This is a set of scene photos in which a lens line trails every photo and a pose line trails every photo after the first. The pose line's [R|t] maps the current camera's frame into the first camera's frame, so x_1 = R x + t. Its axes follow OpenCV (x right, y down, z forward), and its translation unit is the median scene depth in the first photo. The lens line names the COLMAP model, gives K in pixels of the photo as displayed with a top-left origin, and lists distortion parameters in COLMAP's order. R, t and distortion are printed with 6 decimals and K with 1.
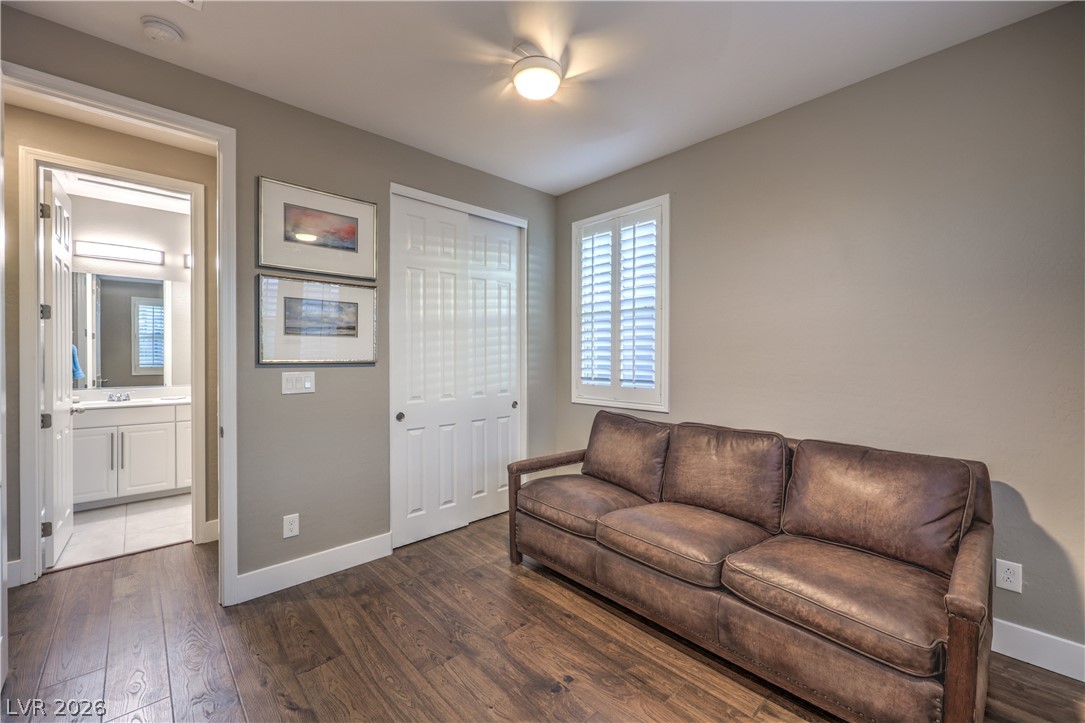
lens RADIAL K [[430.8, 0, 545.0], [0, 430.8, 359.4], [0, 0, 1]] dist [-0.001717, -0.000109]
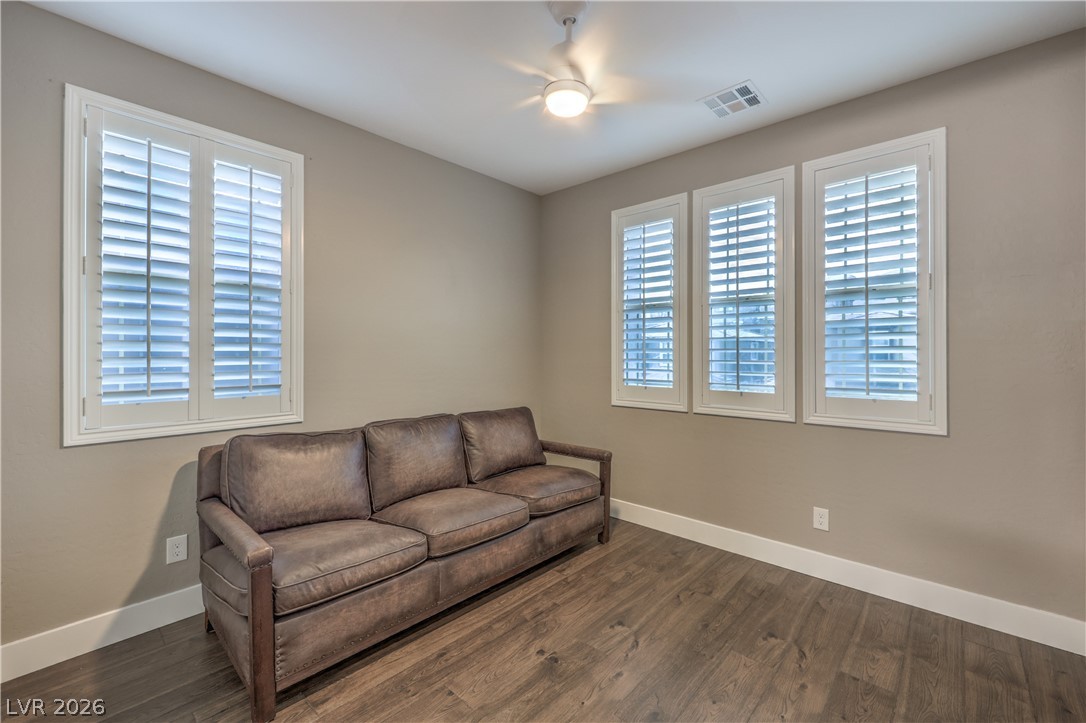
lens RADIAL K [[445.6, 0, 552.8], [0, 445.6, 355.2], [0, 0, 1]] dist [-0.000620, -0.000056]
pose [[-0.073374, -0.004409, 0.997295, -0.918223], [0.005769, 0.999972, 0.004845, -0.006198], [-0.997288, 0.006109, -0.073346, 0.909949]]
